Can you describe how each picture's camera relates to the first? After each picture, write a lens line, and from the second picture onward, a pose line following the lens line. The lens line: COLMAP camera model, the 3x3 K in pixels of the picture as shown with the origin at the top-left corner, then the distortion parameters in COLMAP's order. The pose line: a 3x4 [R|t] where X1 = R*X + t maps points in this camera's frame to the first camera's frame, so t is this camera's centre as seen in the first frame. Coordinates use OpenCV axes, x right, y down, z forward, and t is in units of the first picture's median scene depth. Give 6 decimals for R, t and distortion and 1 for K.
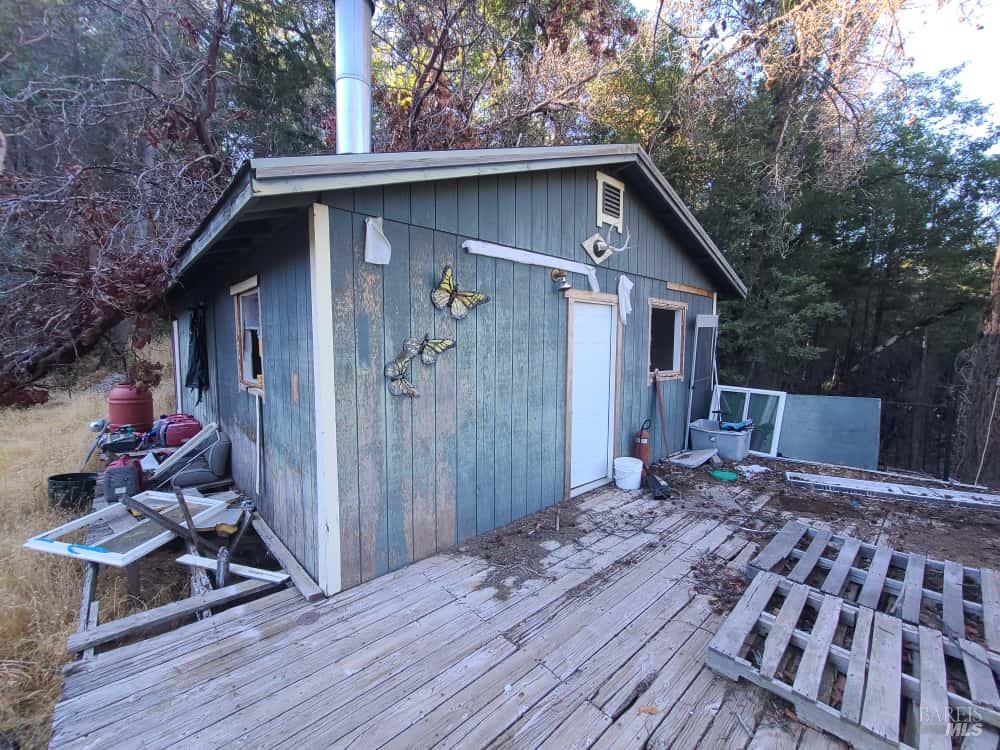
lens RADIAL K [[415.2, 0, 500.0], [0, 415.2, 375.0], [0, 0, 1]] dist [0.000970, -0.000316]
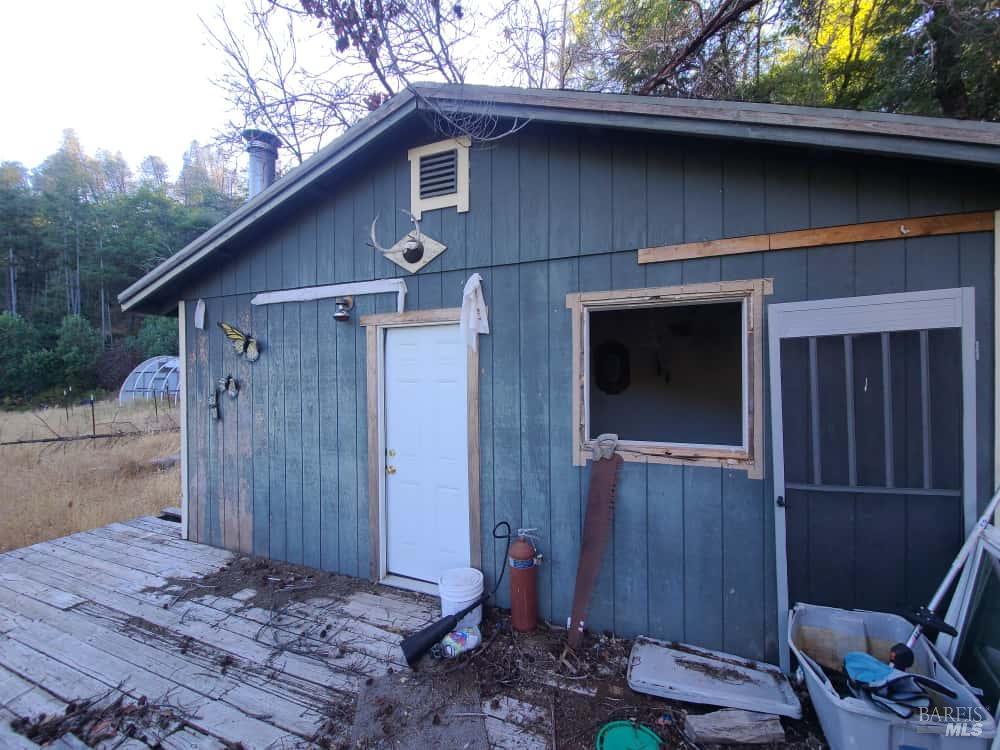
lens RADIAL K [[415.2, 0, 500.0], [0, 415.2, 375.0], [0, 0, 1]] dist [0.000970, -0.000316]
pose [[0.424127, -0.001797, -0.905601, 1.100350], [-0.061873, 0.997604, -0.030957, -0.087844], [0.903487, 0.069162, 0.422999, 0.974177]]
